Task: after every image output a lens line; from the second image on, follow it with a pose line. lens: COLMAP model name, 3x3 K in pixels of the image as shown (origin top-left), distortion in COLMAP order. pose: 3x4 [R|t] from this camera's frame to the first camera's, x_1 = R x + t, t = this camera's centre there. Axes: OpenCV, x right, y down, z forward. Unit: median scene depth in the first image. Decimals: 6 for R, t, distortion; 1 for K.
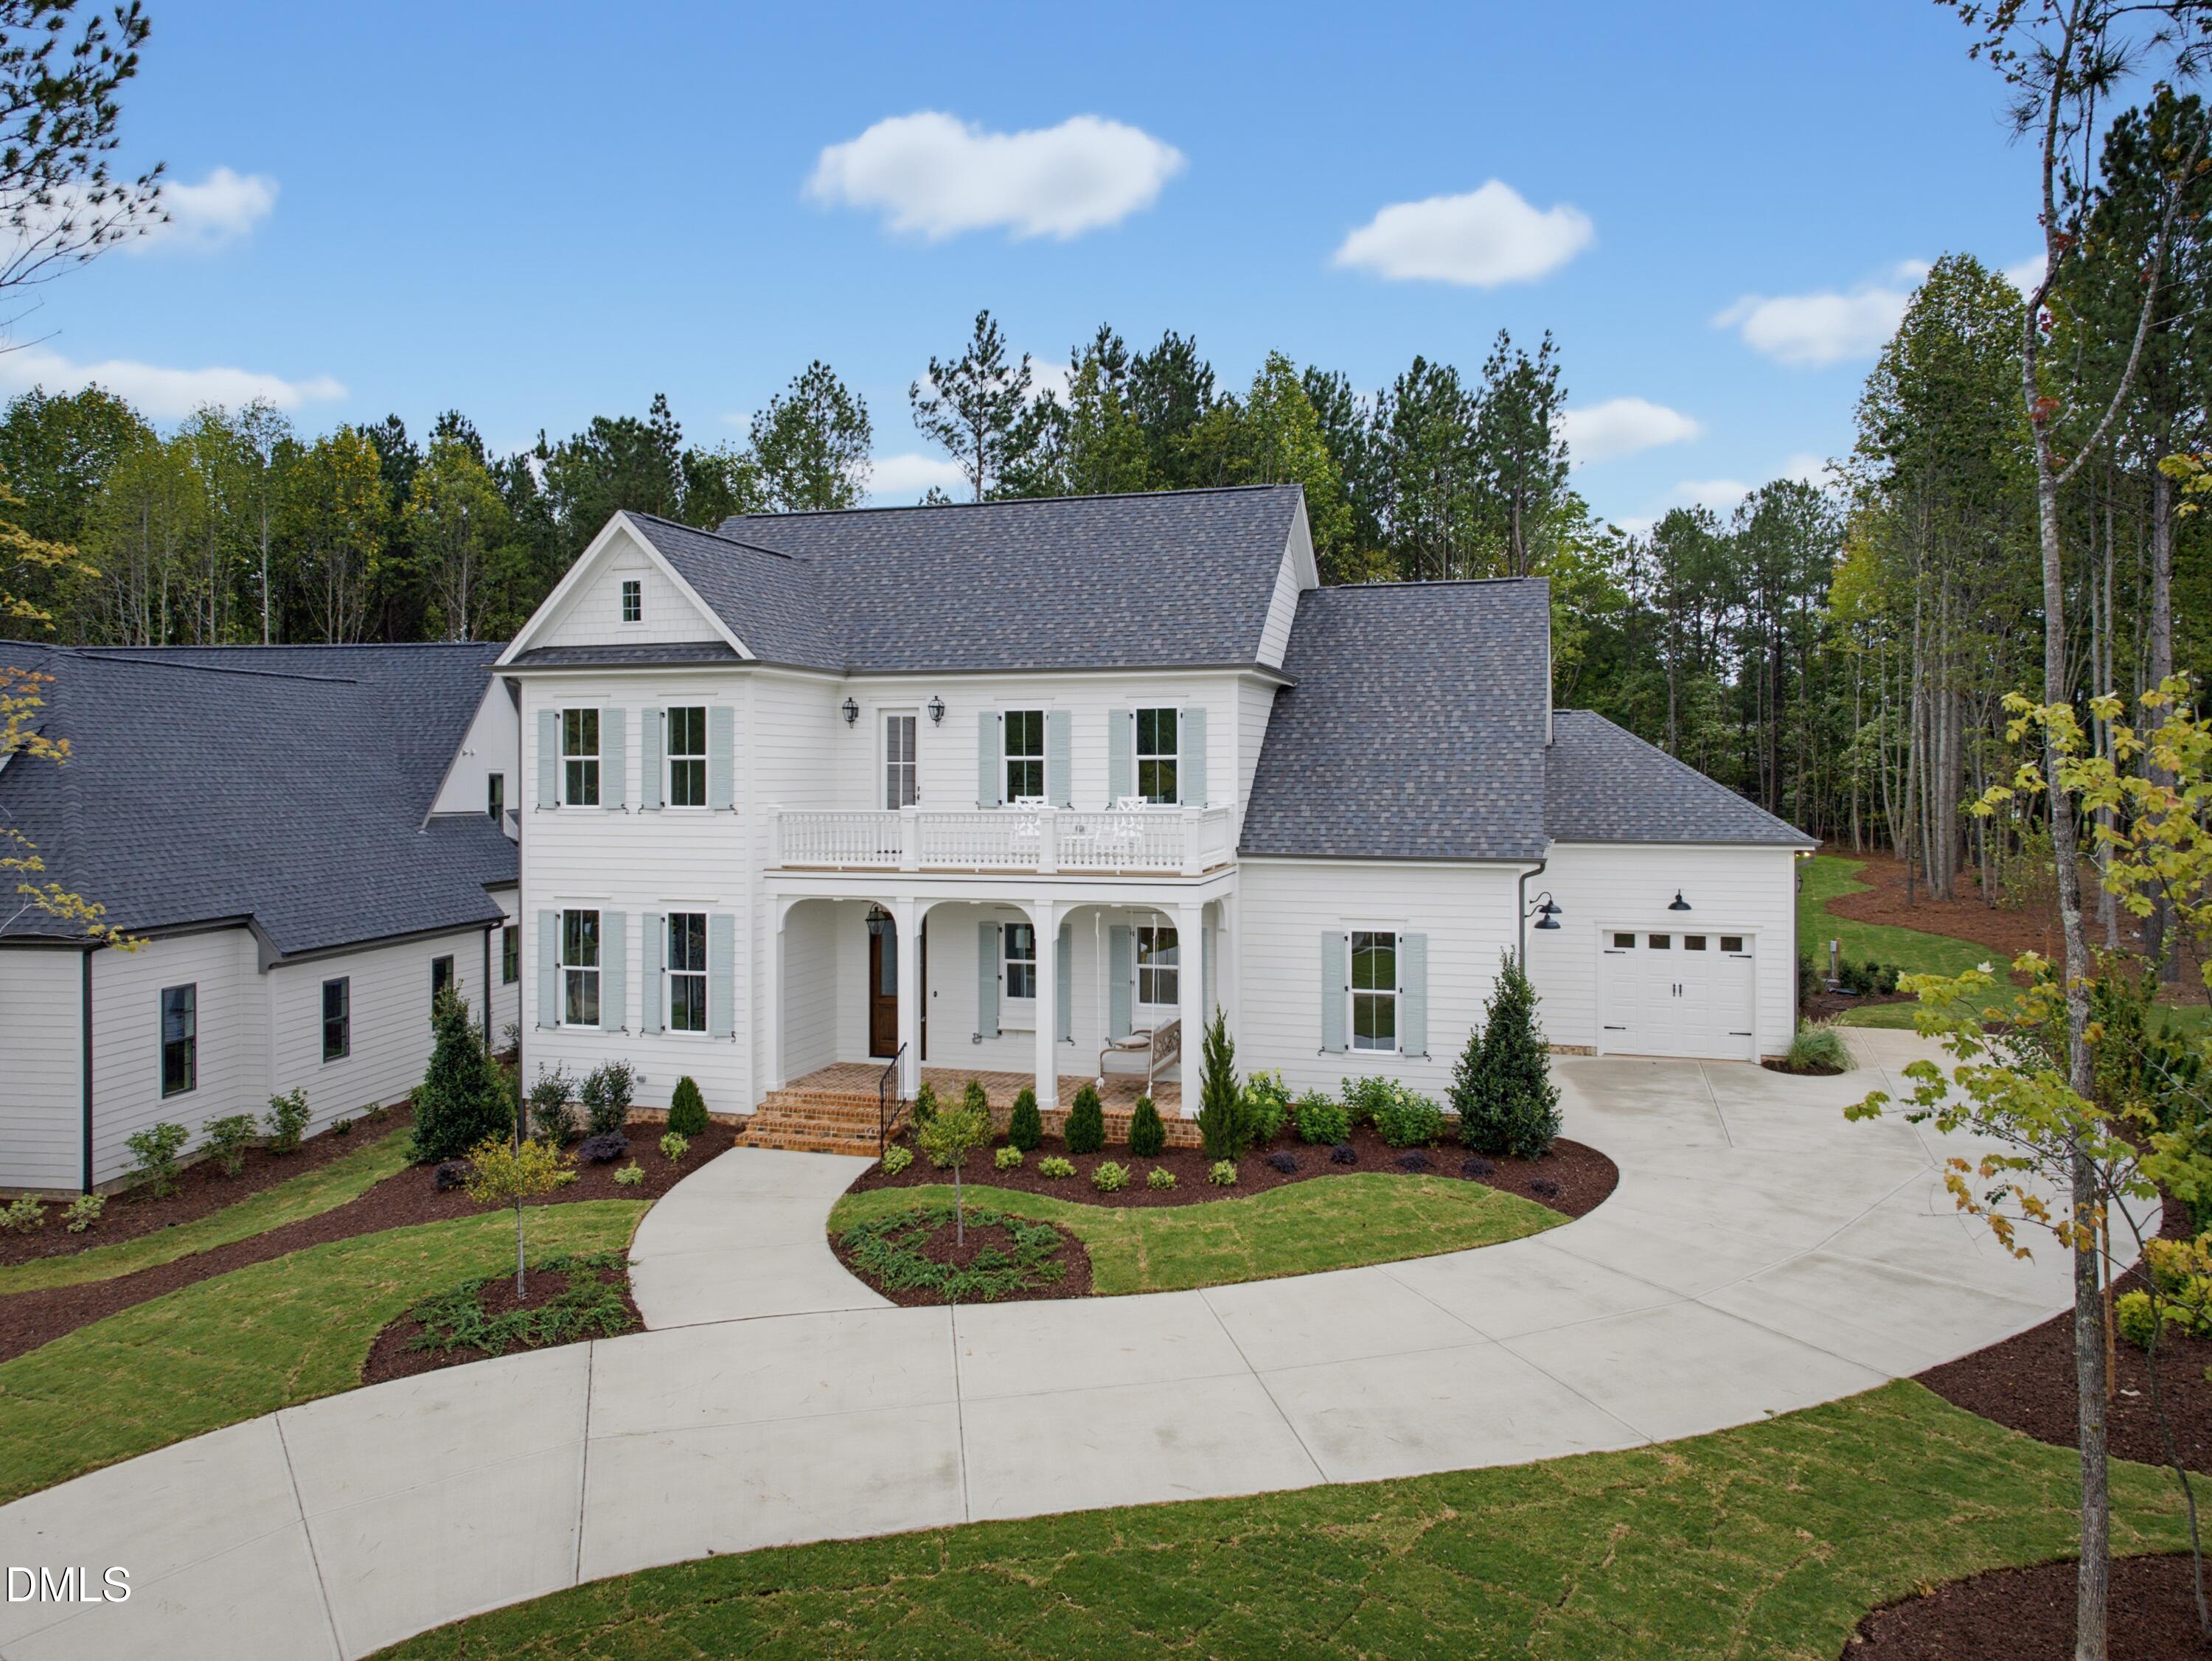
lens RADIAL K [[1530.1, 0, 1108.2], [0, 1530.1, 758.2], [0, 0, 1]] dist [-0.001145, -0.003455]
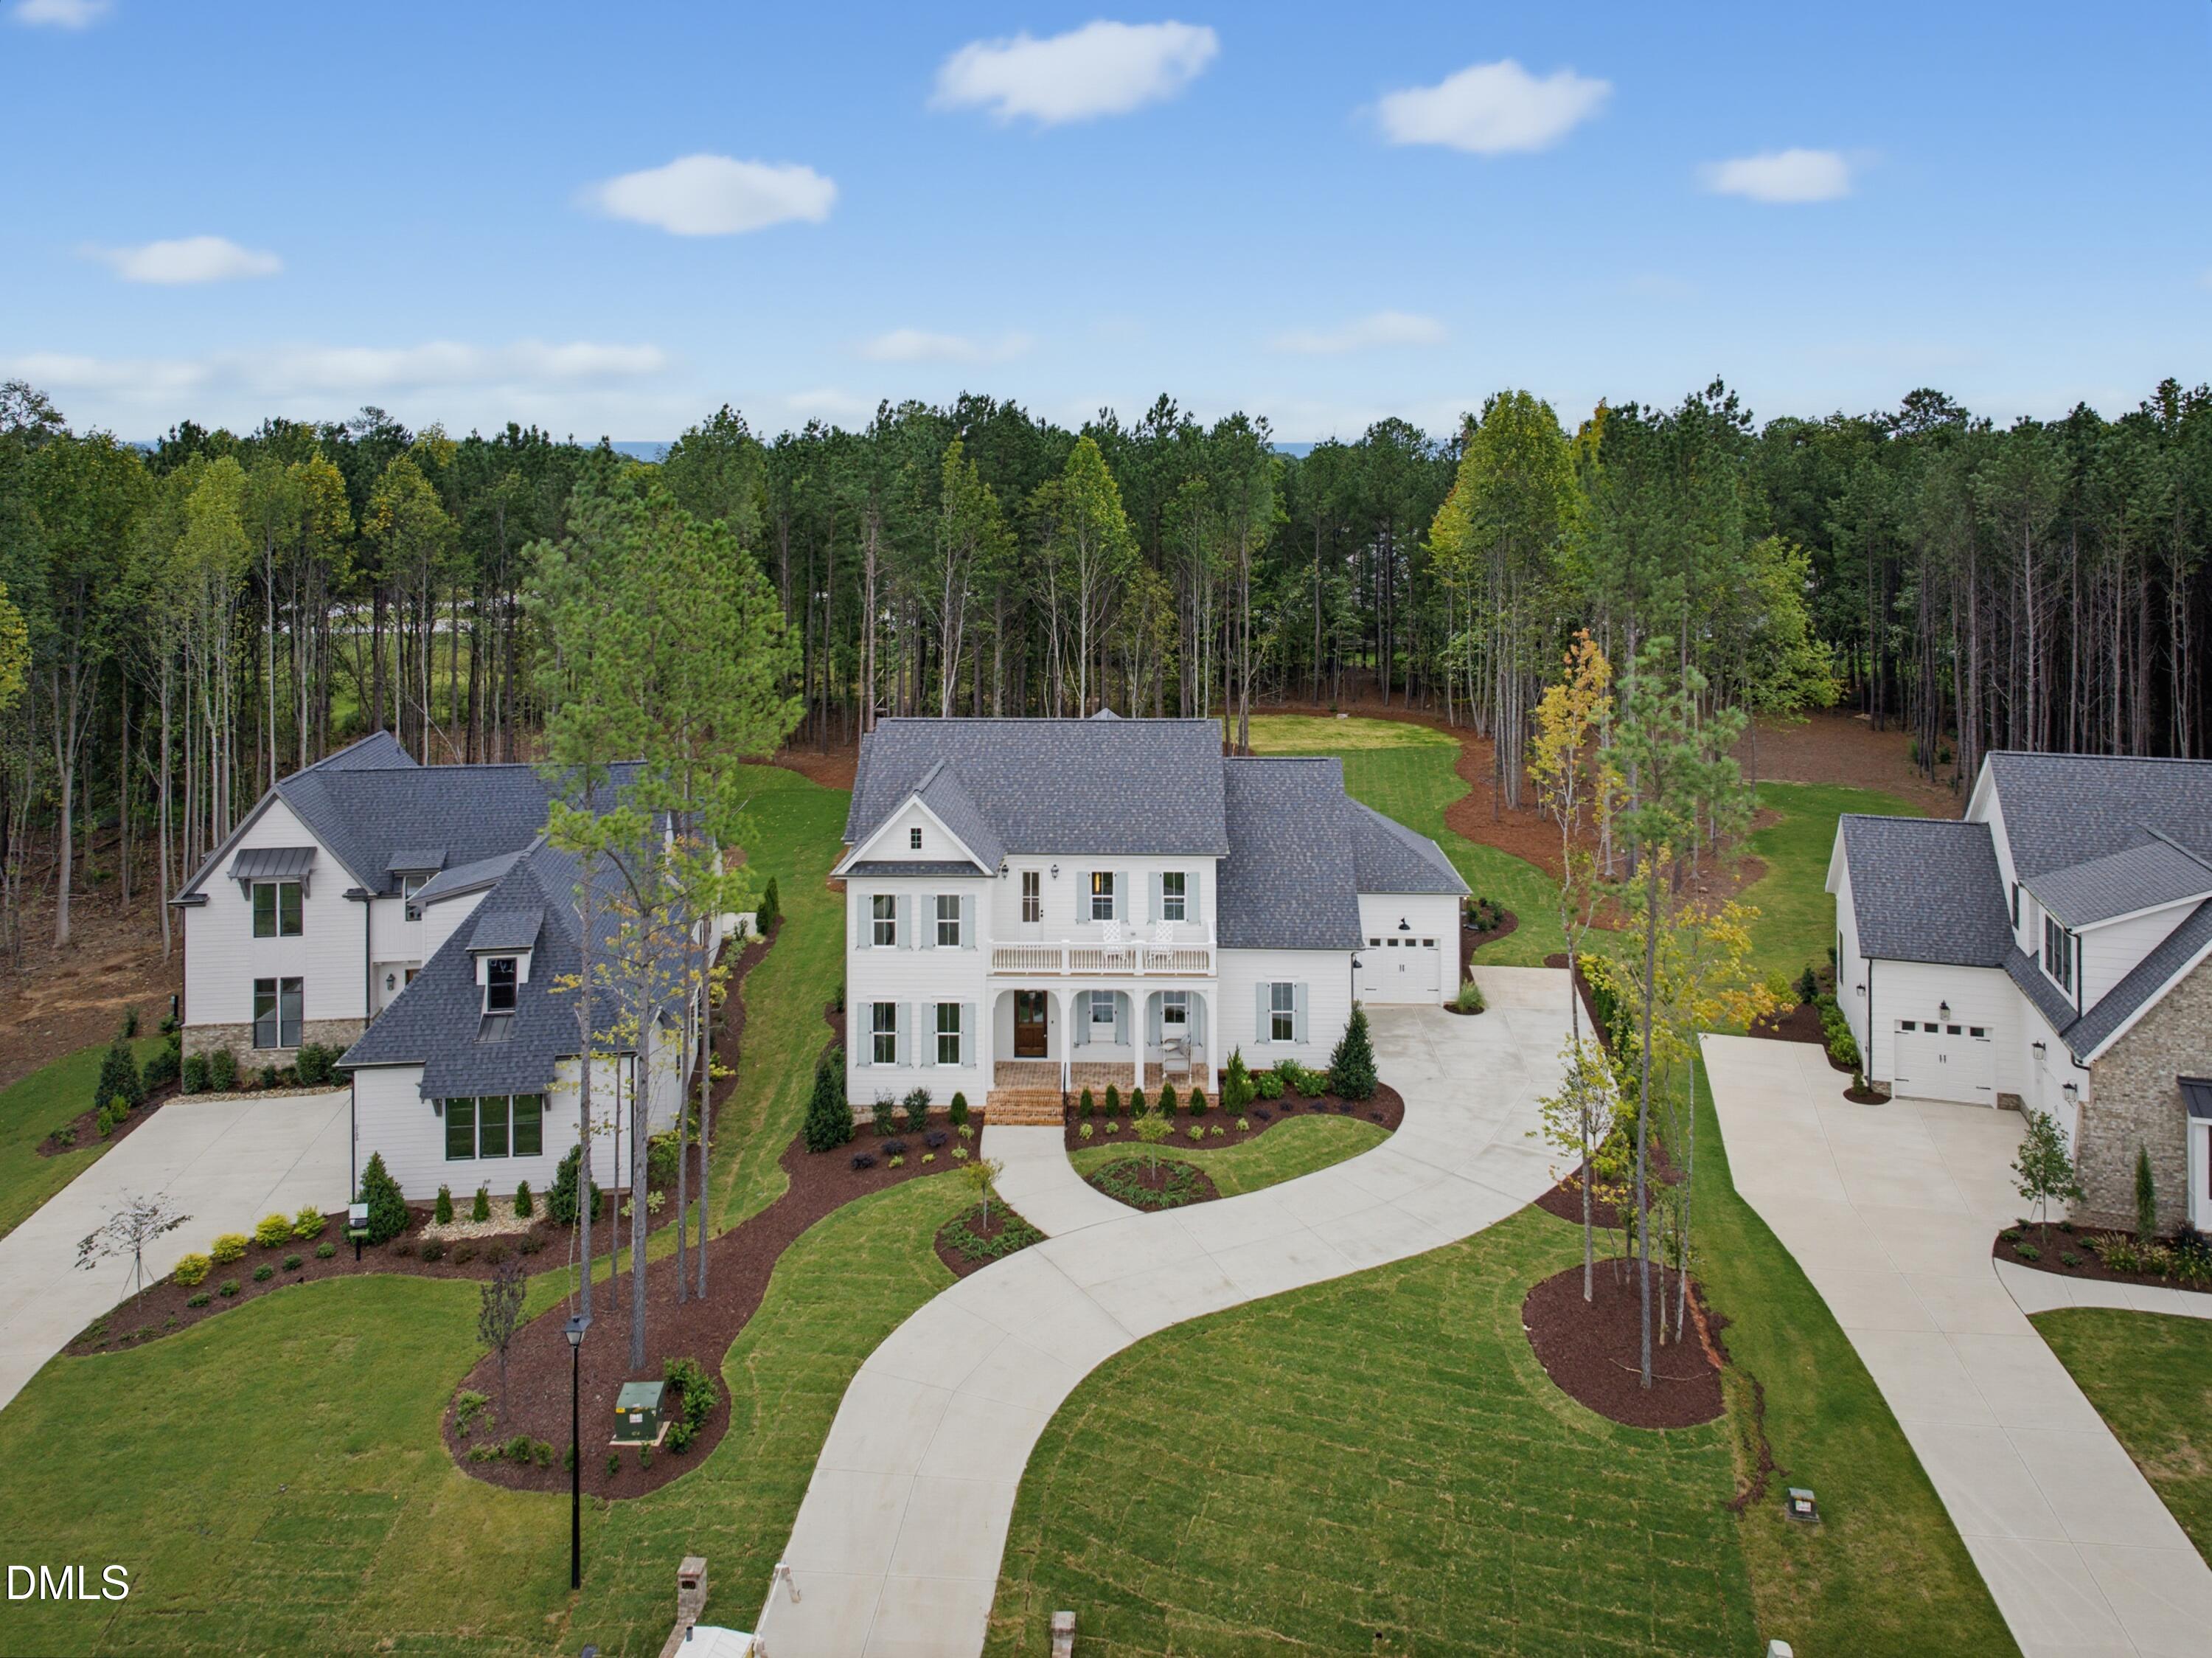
lens RADIAL K [[1584.8, 0, 1106.6], [0, 1584.8, 431.8], [0, 0, 1]] dist [-0.001722, 0.002327]
pose [[0.965087, 0.005964, 0.261863, -0.602156], [-0.001574, 0.999855, -0.016969, -0.576862], [-0.261926, 0.015964, 0.964956, -0.977188]]
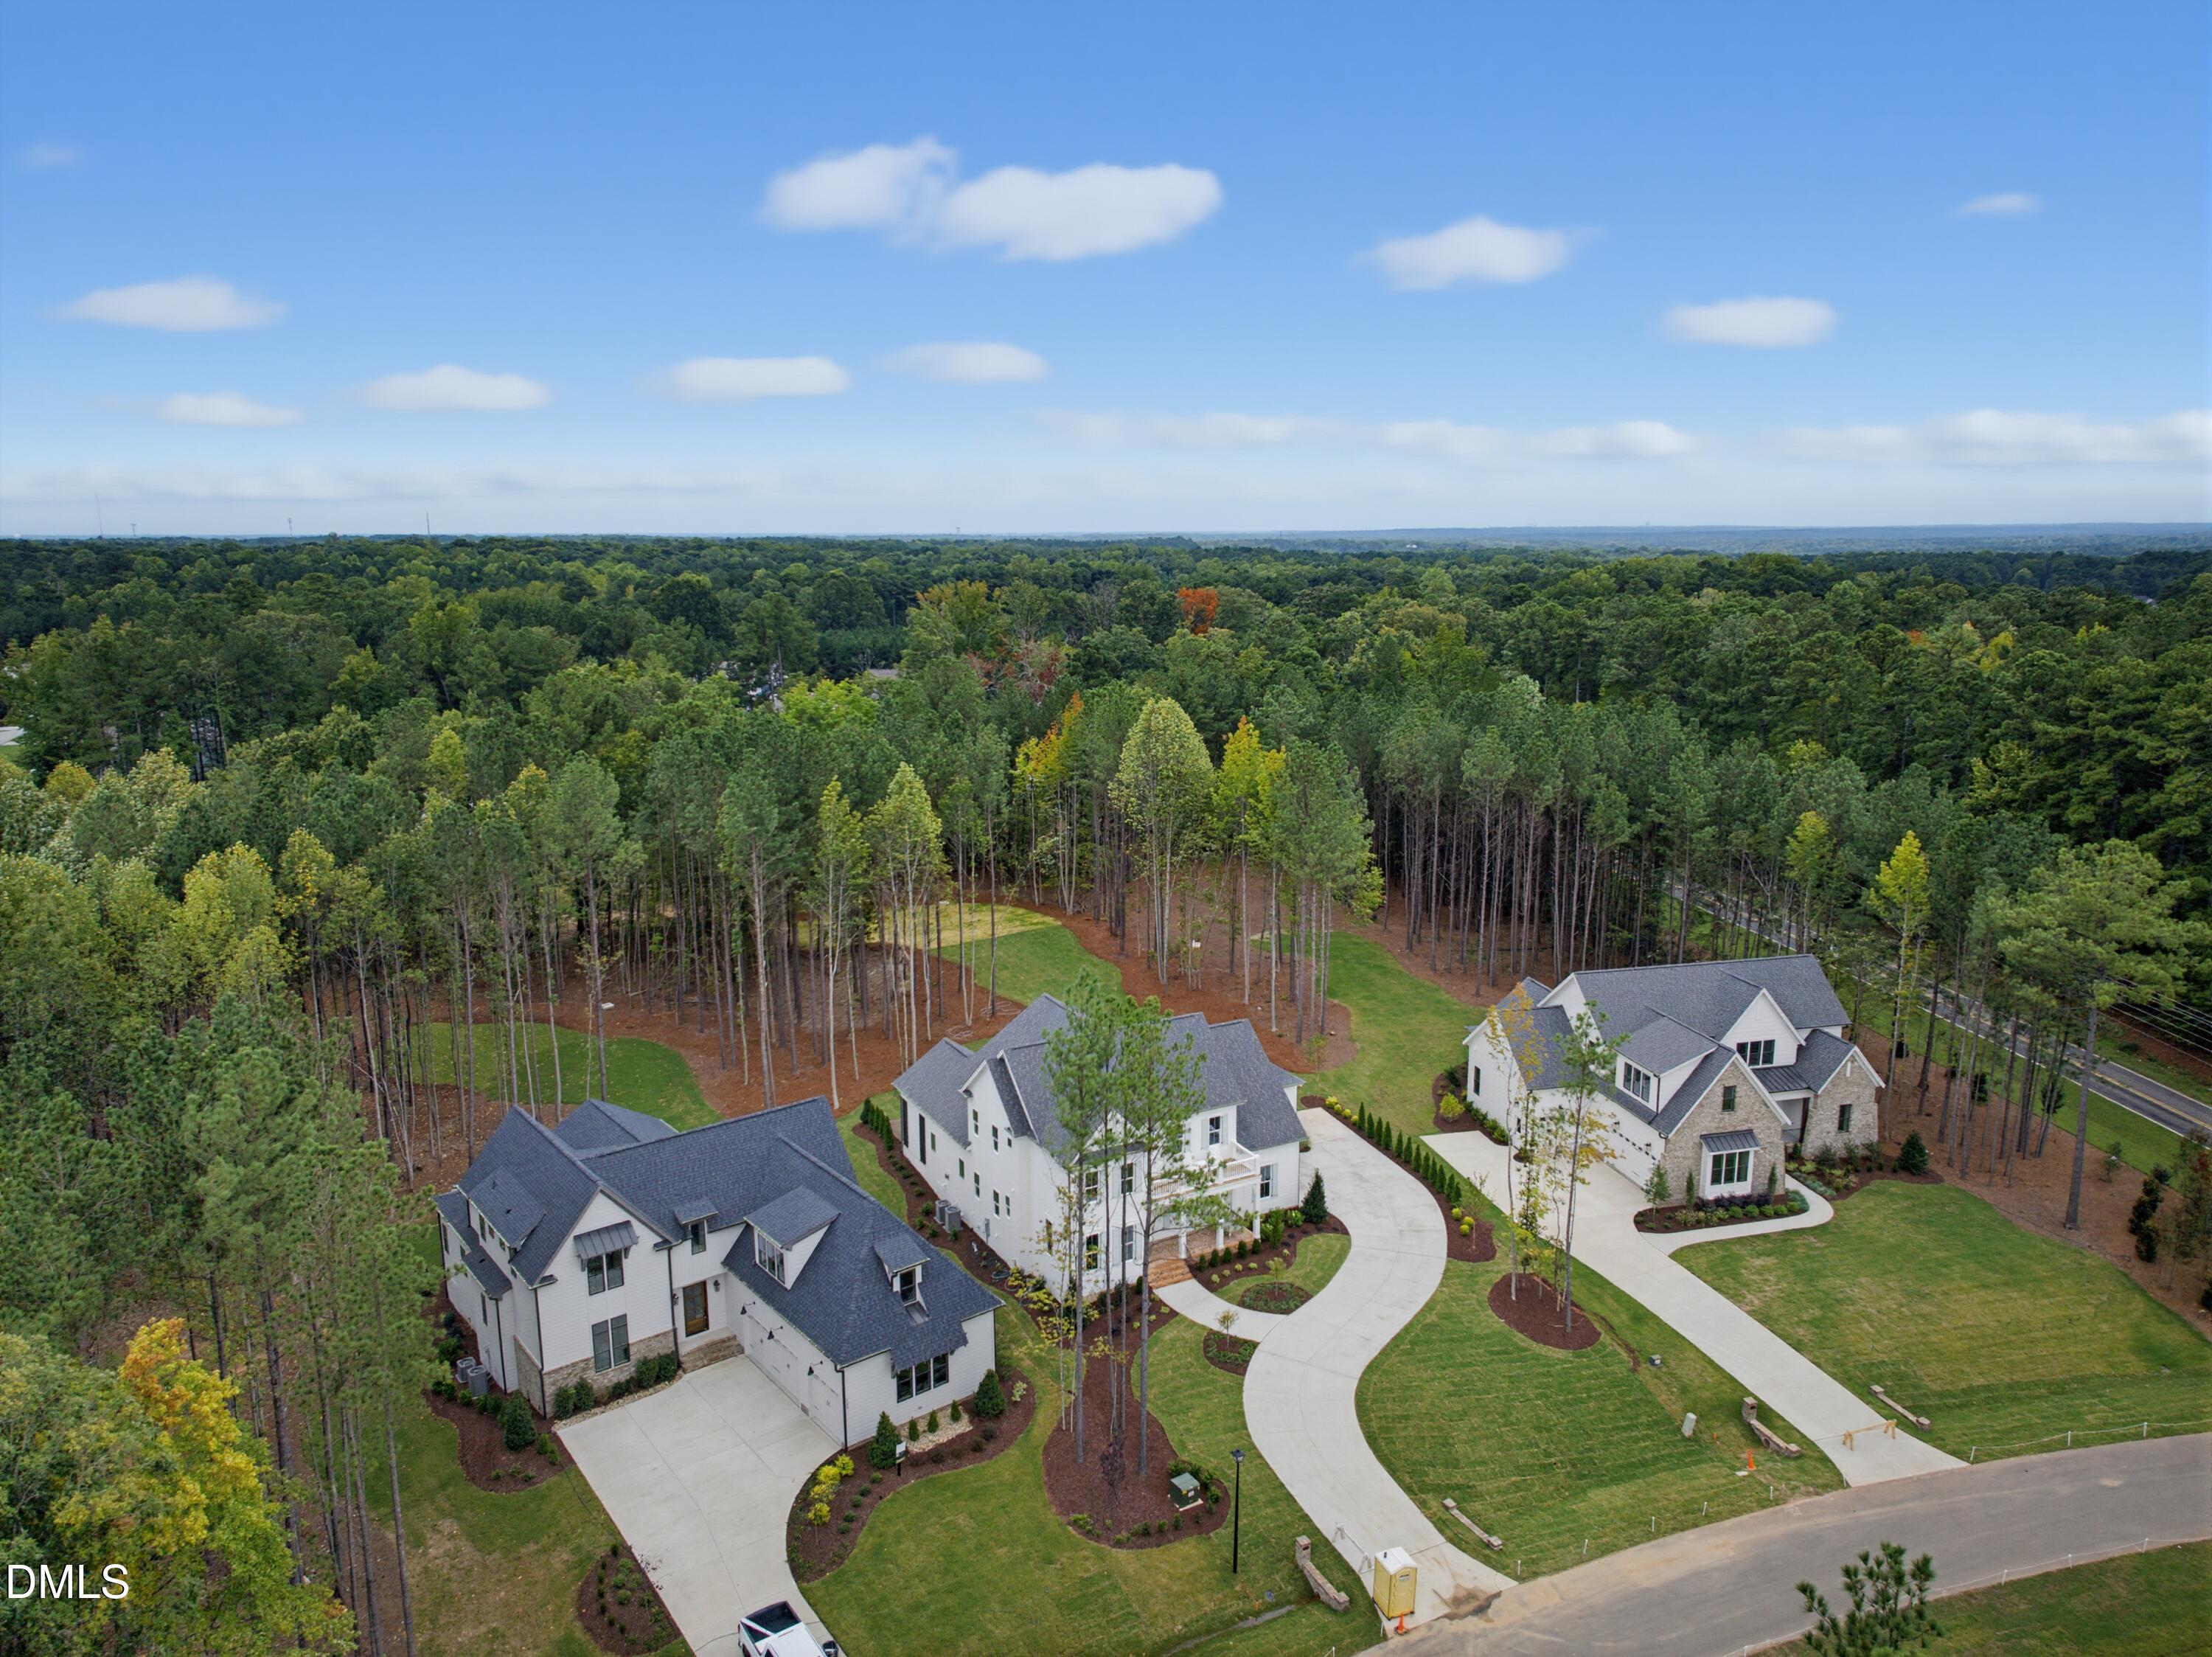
lens RADIAL K [[1512.0, 0, 1109.1], [0, 1512.0, 795.3], [0, 0, 1]] dist [0.001511, -0.002517]
pose [[0.696451, -0.126240, 0.706413, -2.333879], [-0.006375, 0.983277, 0.182003, -1.302180], [-0.717576, -0.131260, 0.683999, -0.947723]]
